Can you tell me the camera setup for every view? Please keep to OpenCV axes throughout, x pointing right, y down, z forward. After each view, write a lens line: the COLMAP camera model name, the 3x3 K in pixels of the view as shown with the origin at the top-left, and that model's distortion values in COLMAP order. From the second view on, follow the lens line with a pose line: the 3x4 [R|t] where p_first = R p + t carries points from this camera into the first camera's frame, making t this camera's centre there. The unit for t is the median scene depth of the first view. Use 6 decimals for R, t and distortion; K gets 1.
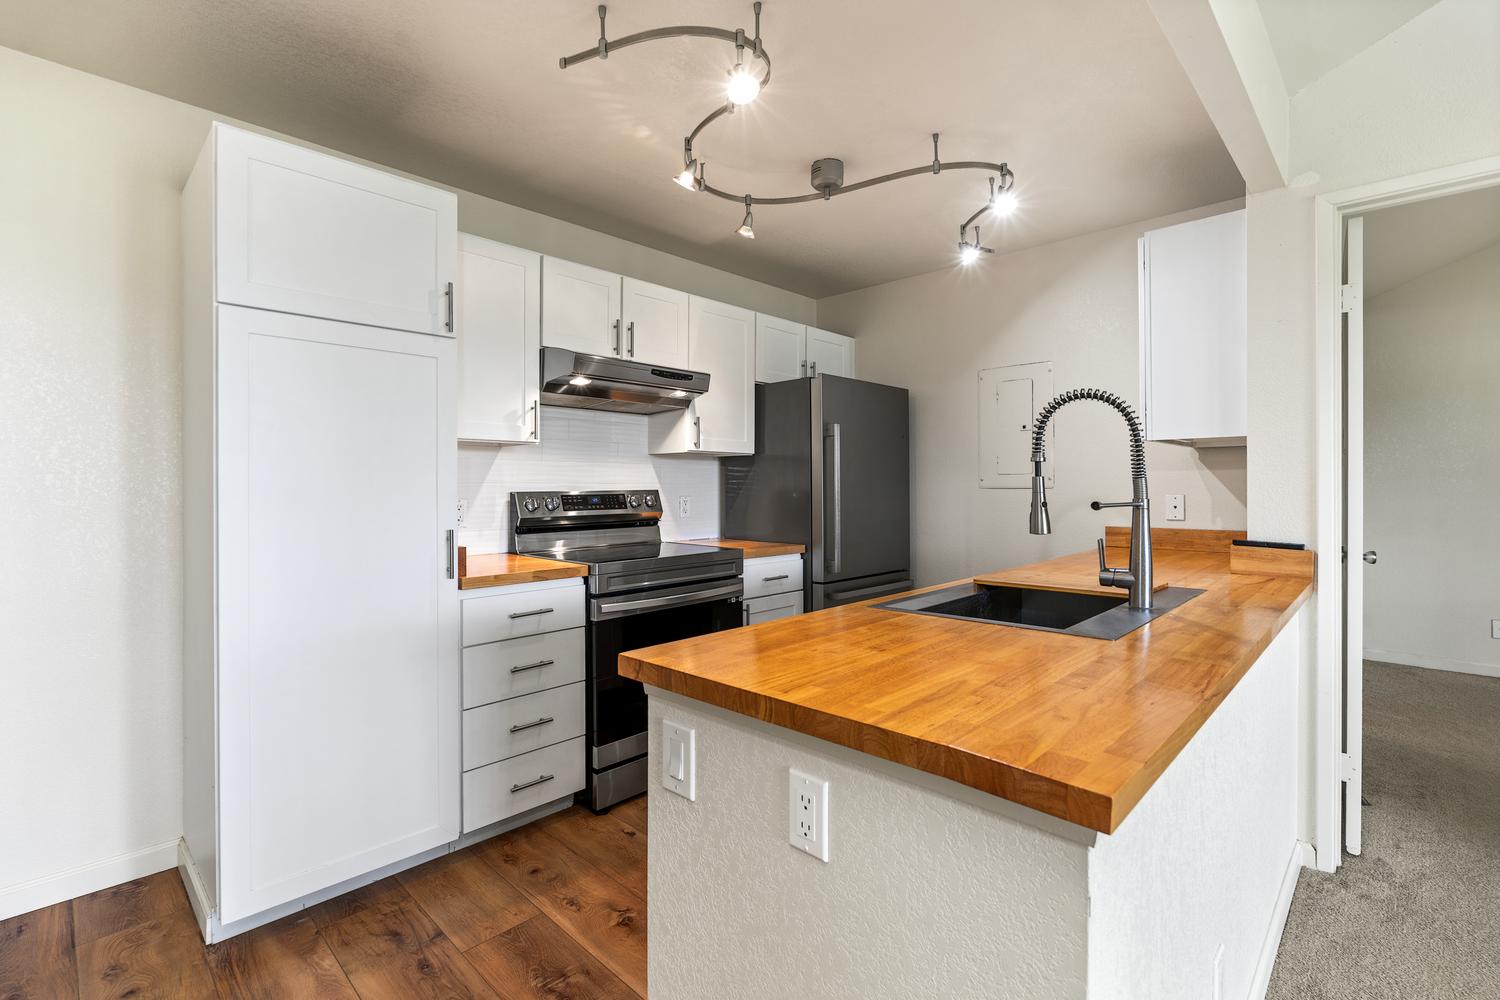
lens RADIAL K [[687.2, 0, 785.7], [0, 687.2, 481.5], [0, 0, 1]] dist [-0.004073, 0.000048]
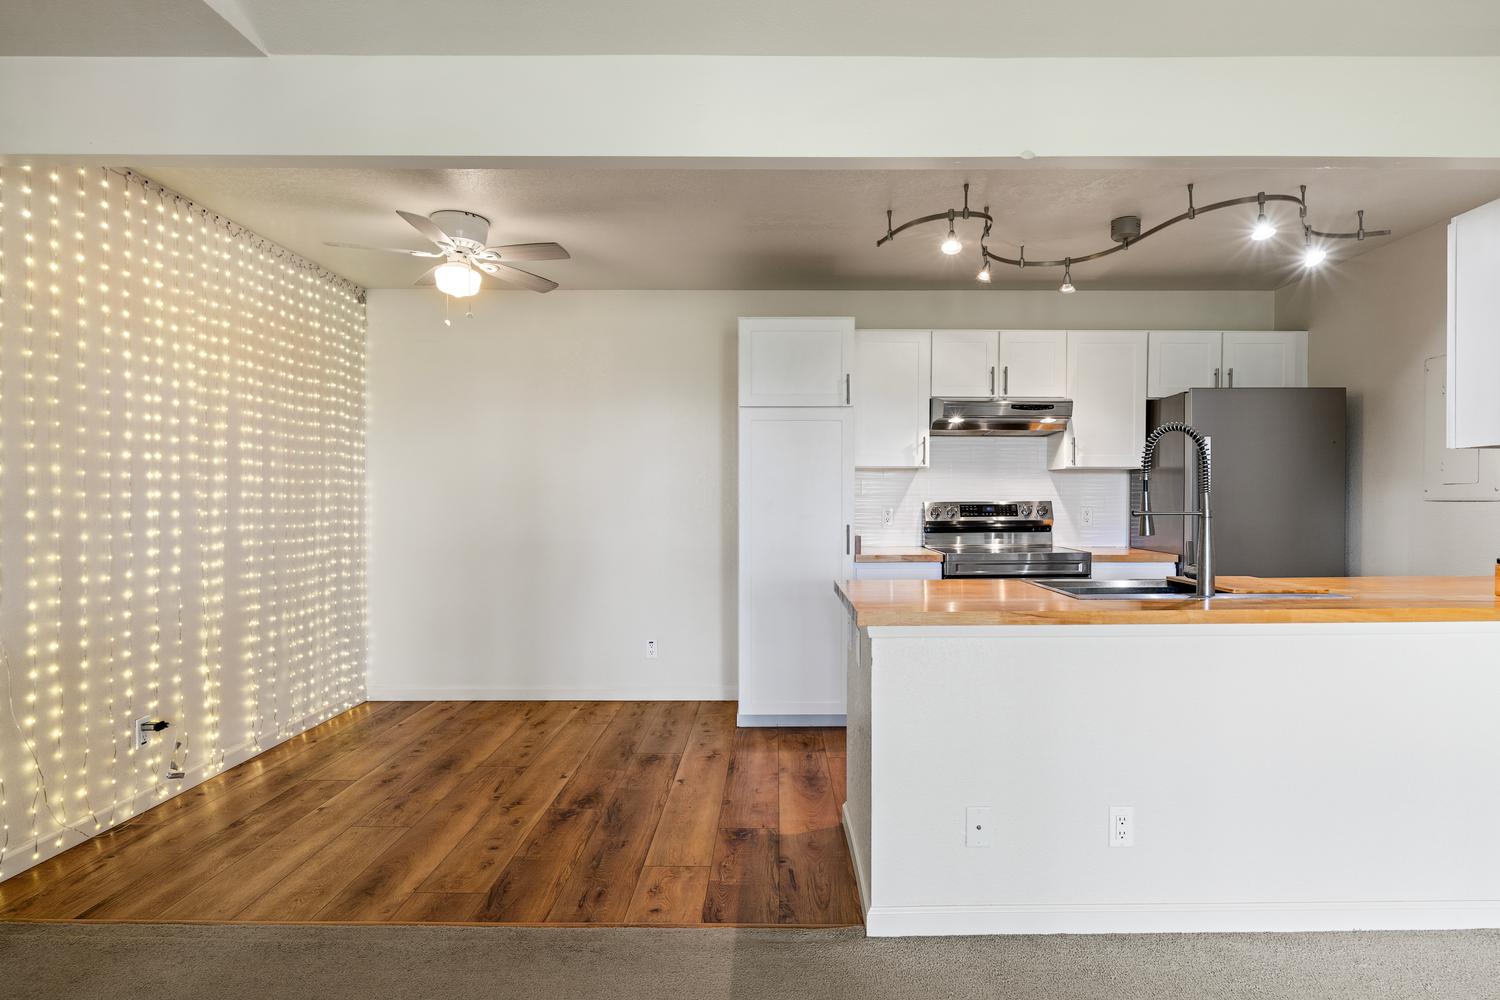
lens RADIAL K [[835.7, 0, 778.0], [0, 835.7, 478.3], [0, 0, 1]] dist [-0.014432, 0.003826]
pose [[0.678618, -0.017685, -0.734278, 0.664150], [0.007942, 0.999828, -0.016741, -0.006876], [0.734448, 0.005529, 0.678642, -0.368372]]
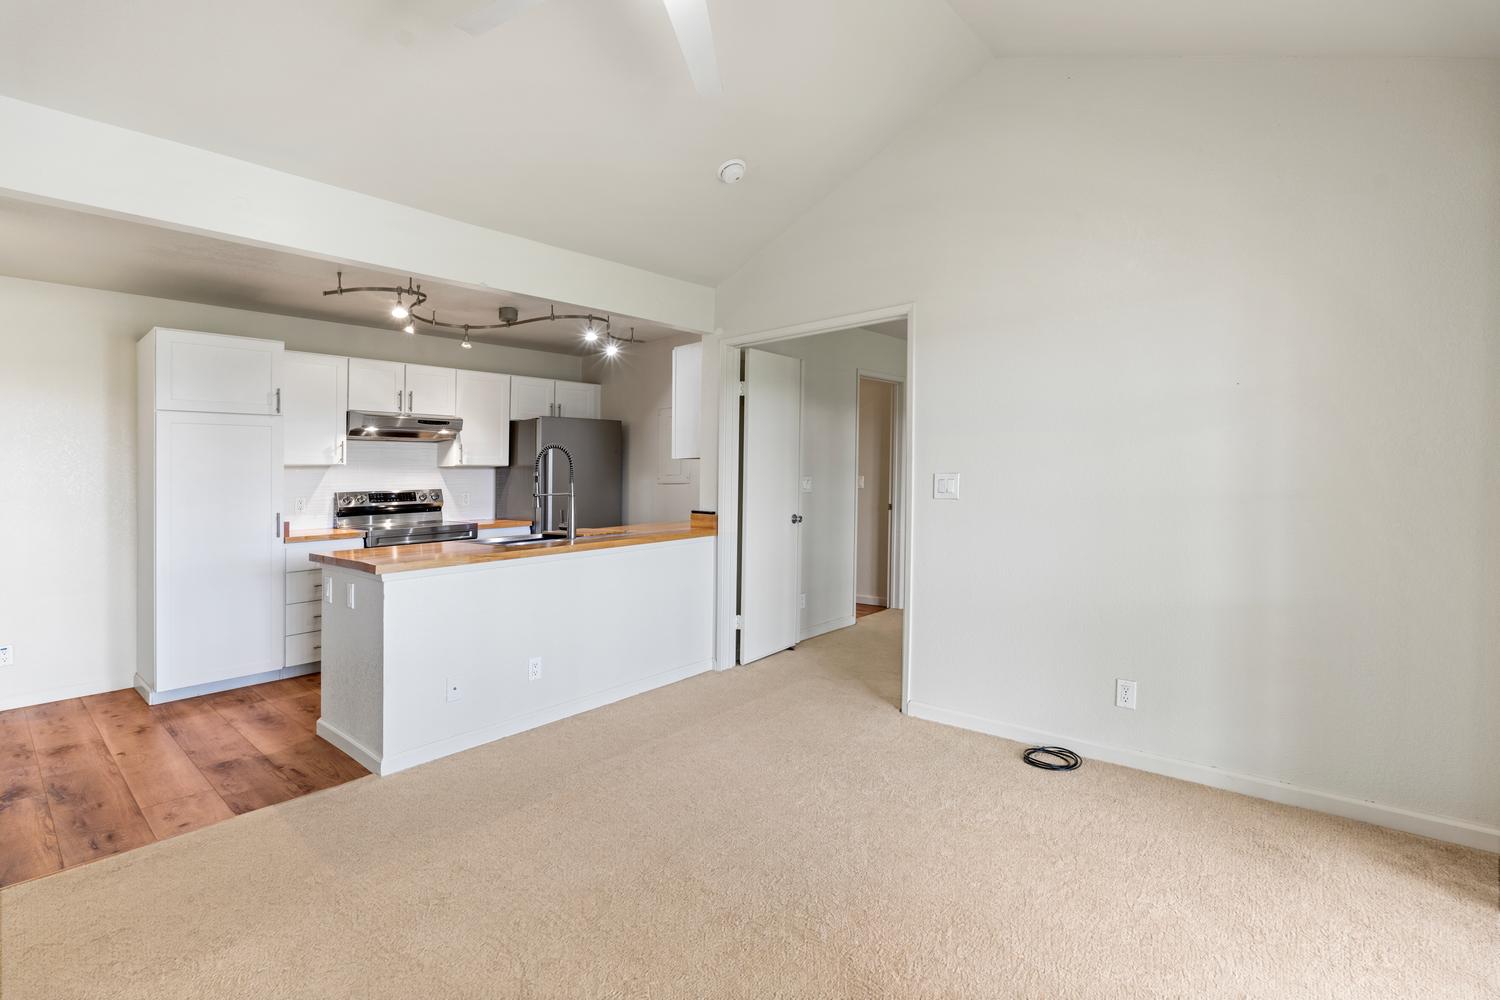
lens RADIAL K [[687.2, 0, 793.3], [0, 687.2, 455.8], [0, 0, 1]] dist [-0.004073, 0.000048]
pose [[0.998290, -0.016162, 0.056171, 0.682713], [0.017444, 0.999597, -0.022407, -0.018665], [-0.055786, 0.023349, 0.998170, -0.819052]]
